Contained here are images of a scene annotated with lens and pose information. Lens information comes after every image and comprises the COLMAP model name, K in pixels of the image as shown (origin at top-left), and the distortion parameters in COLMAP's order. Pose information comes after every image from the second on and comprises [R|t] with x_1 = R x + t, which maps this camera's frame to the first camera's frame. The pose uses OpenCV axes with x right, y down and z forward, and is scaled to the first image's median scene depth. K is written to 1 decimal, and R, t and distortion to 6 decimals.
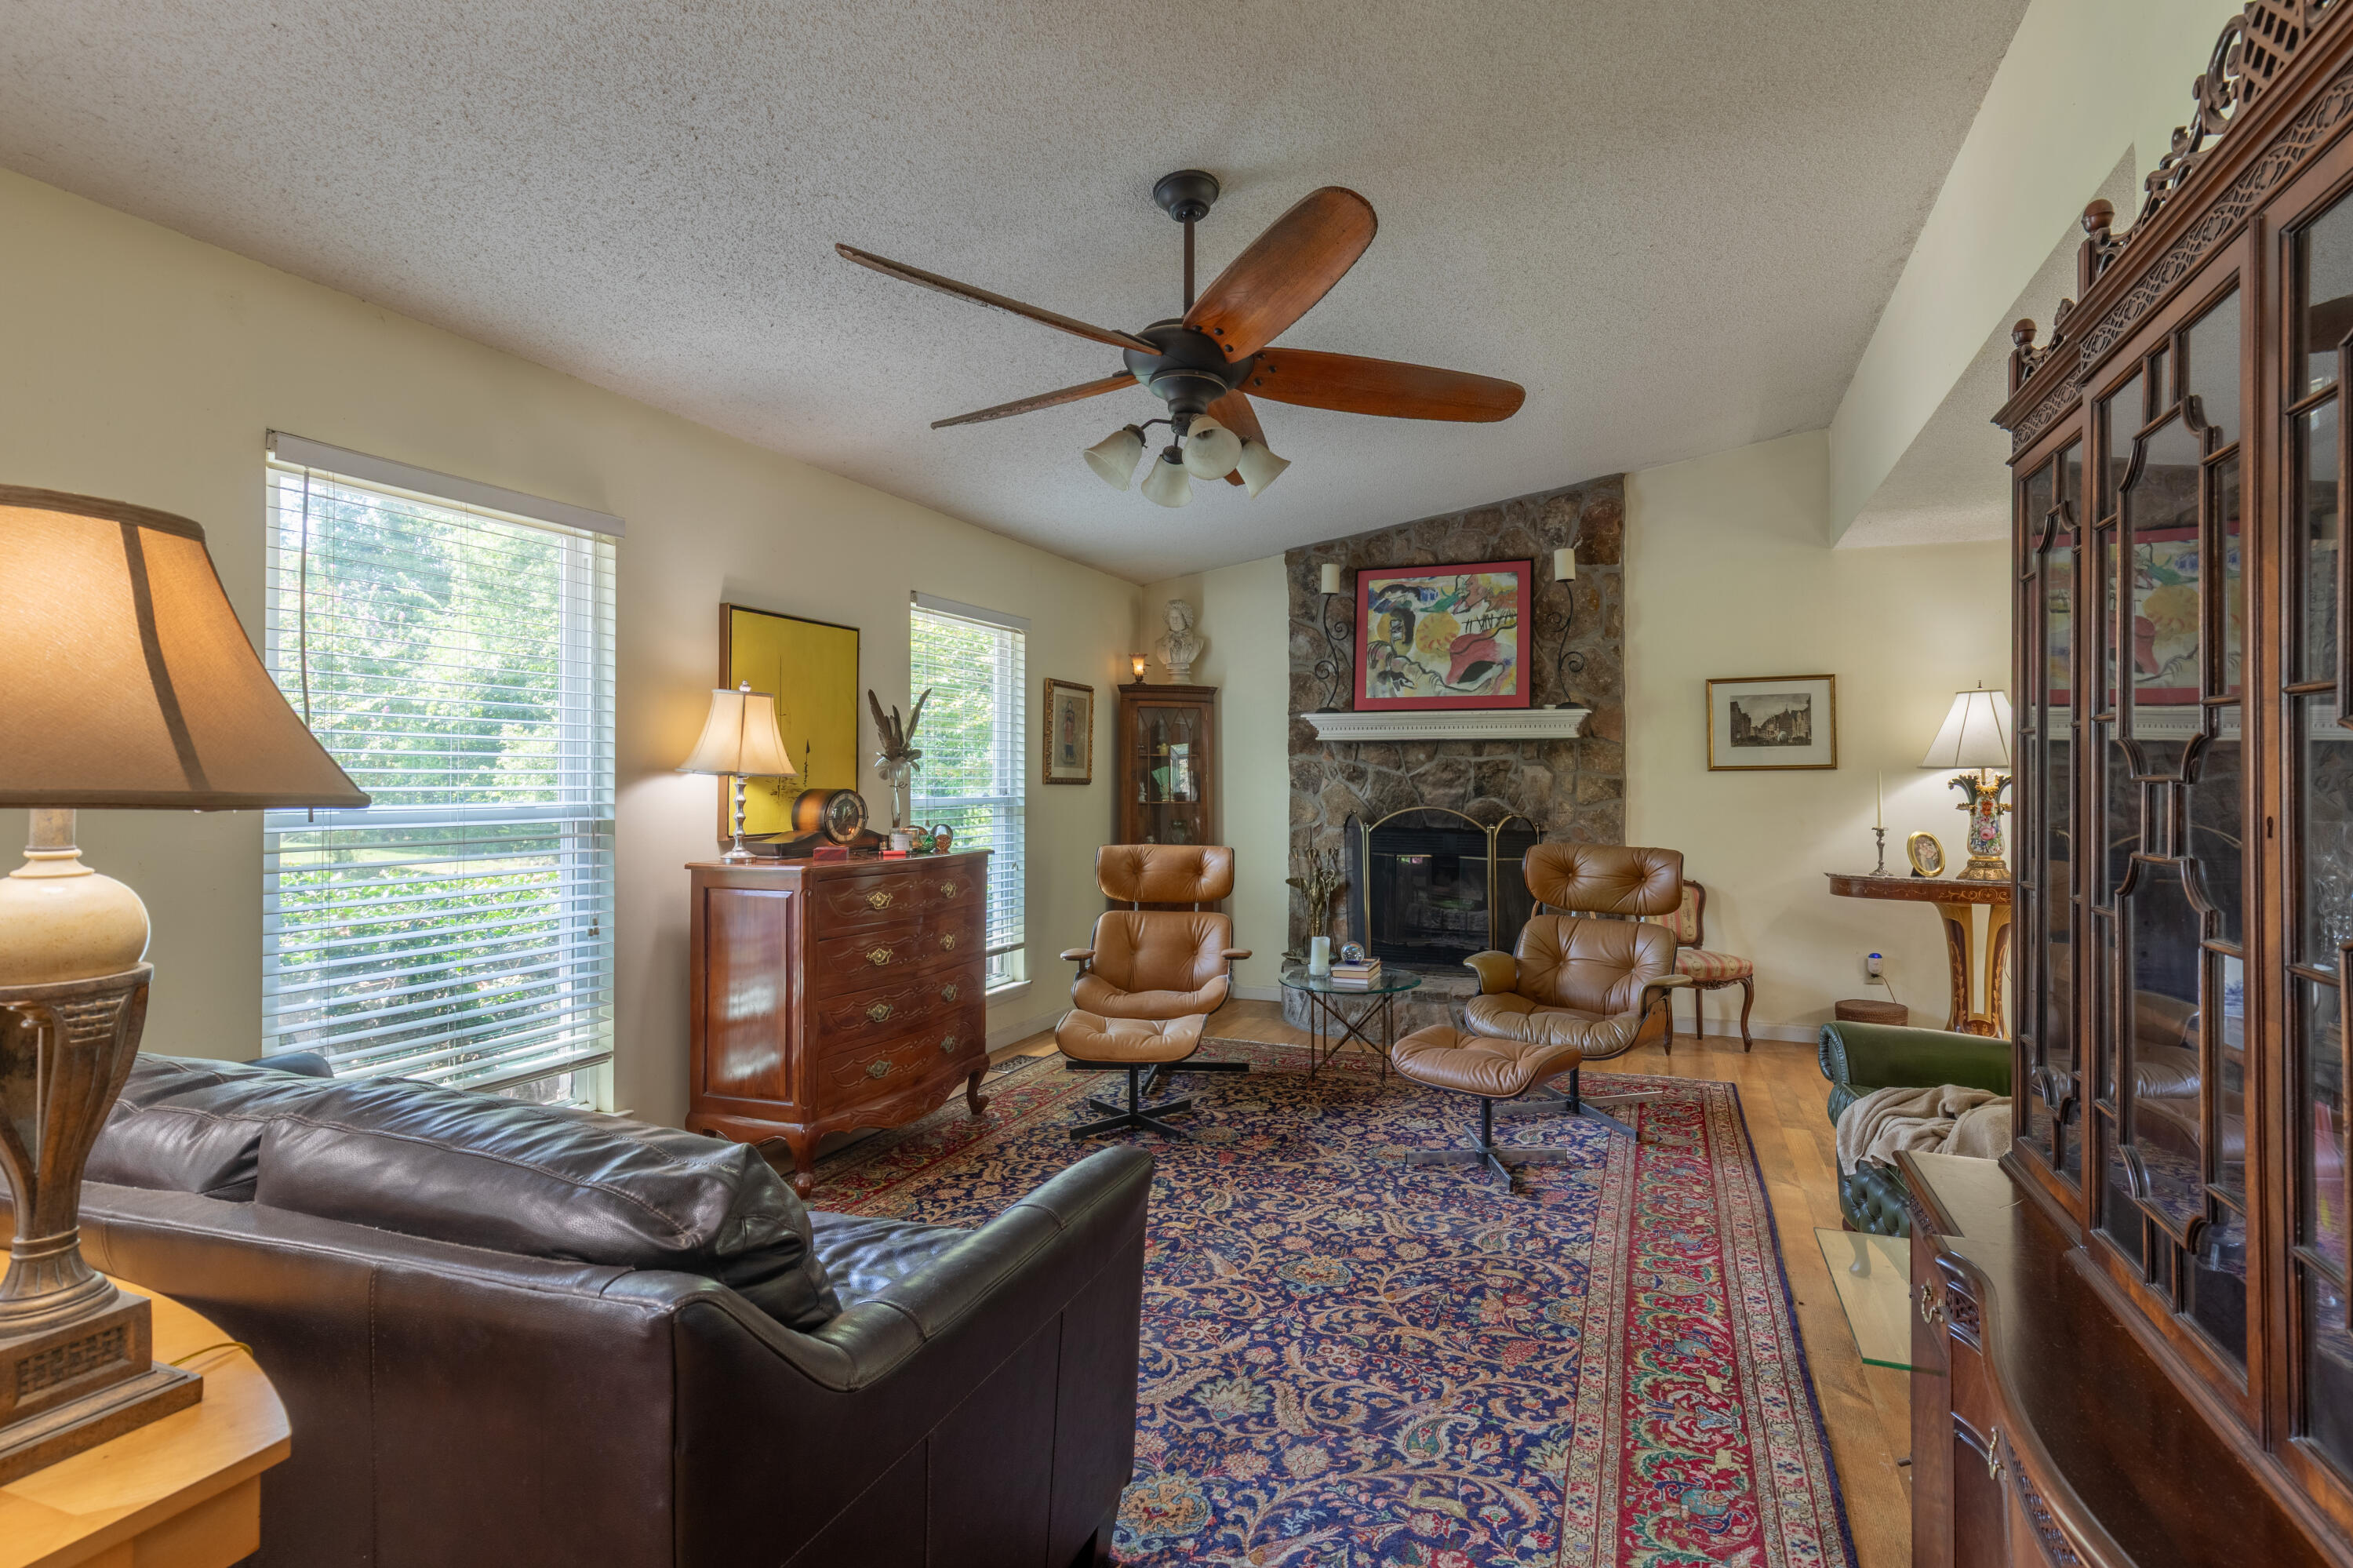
lens RADIAL K [[1101.9, 0, 1281.3], [0, 1101.9, 769.0], [0, 0, 1]] dist [-0.000571, -0.000160]
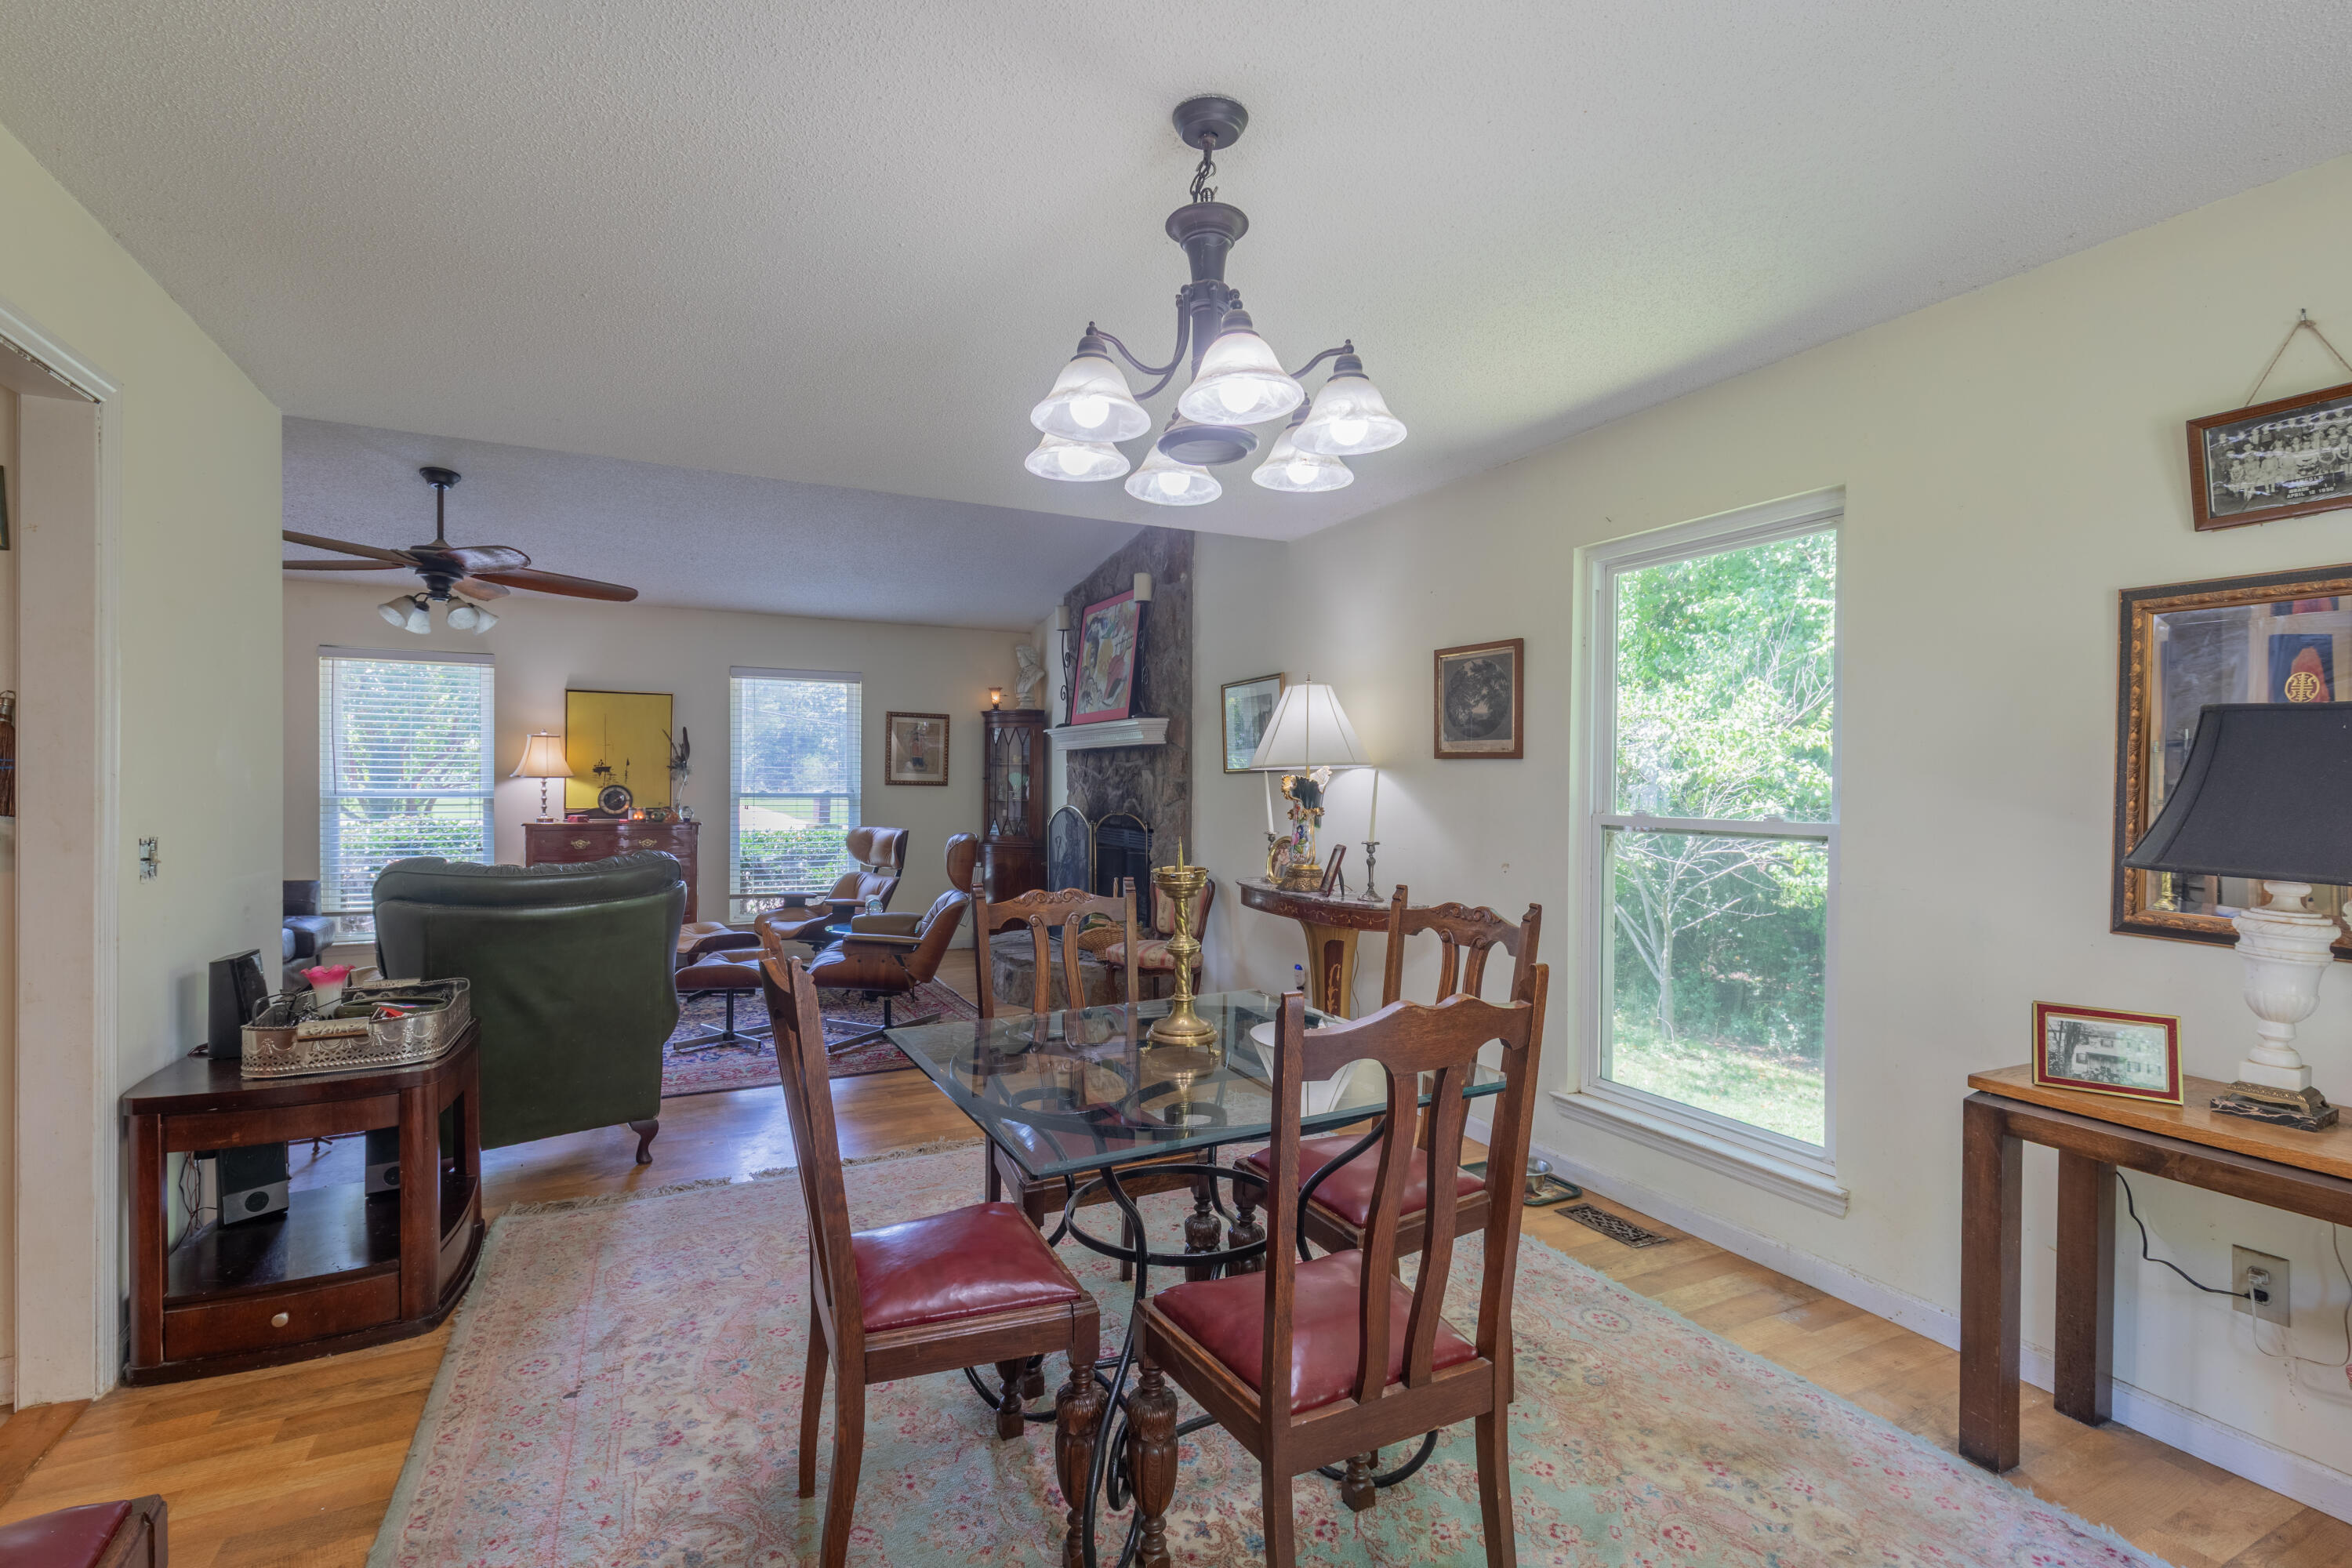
lens RADIAL K [[1077.0, 0, 1168.6], [0, 1077.0, 788.0], [0, 0, 1]] dist [0.000426, 0.000150]
pose [[0.712642, 0.005018, -0.701510, 1.079472], [0.001304, 0.999963, 0.008478, 0.006573], [0.701527, -0.006956, 0.712609, 0.260193]]
